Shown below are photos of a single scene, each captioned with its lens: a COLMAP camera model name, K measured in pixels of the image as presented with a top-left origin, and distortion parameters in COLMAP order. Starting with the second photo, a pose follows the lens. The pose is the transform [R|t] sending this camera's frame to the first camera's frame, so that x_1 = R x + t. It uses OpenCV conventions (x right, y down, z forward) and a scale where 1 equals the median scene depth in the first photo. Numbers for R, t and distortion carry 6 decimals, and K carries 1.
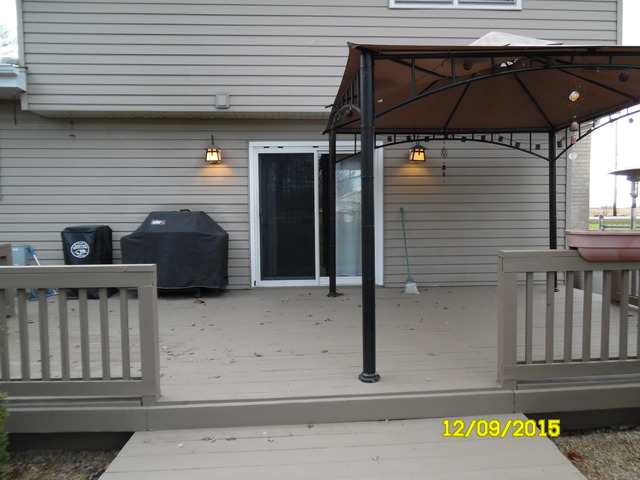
lens RADIAL K [[444.1, 0, 323.7], [0, 444.1, 241.8], [0, 0, 1]] dist [-0.013019, -0.000630]
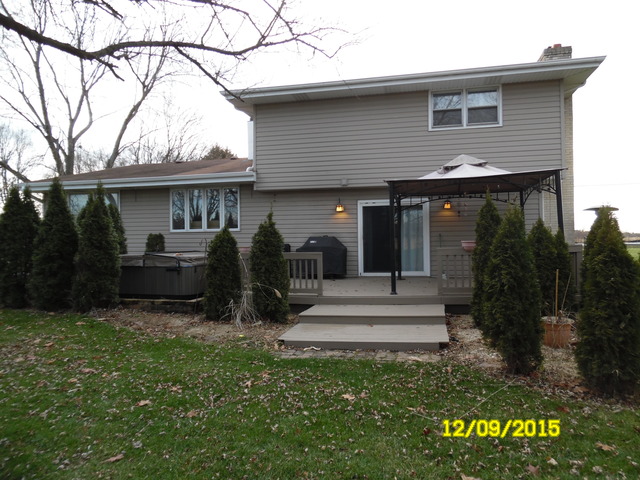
lens RADIAL K [[444.1, 0, 319.8], [0, 444.1, 239.2], [0, 0, 1]] dist [-0.013019, -0.000630]
pose [[0.960362, -0.005624, -0.278700, 0.213777], [-0.012619, 0.997894, -0.063623, 0.069419], [0.278471, 0.064618, 0.958268, -0.901341]]
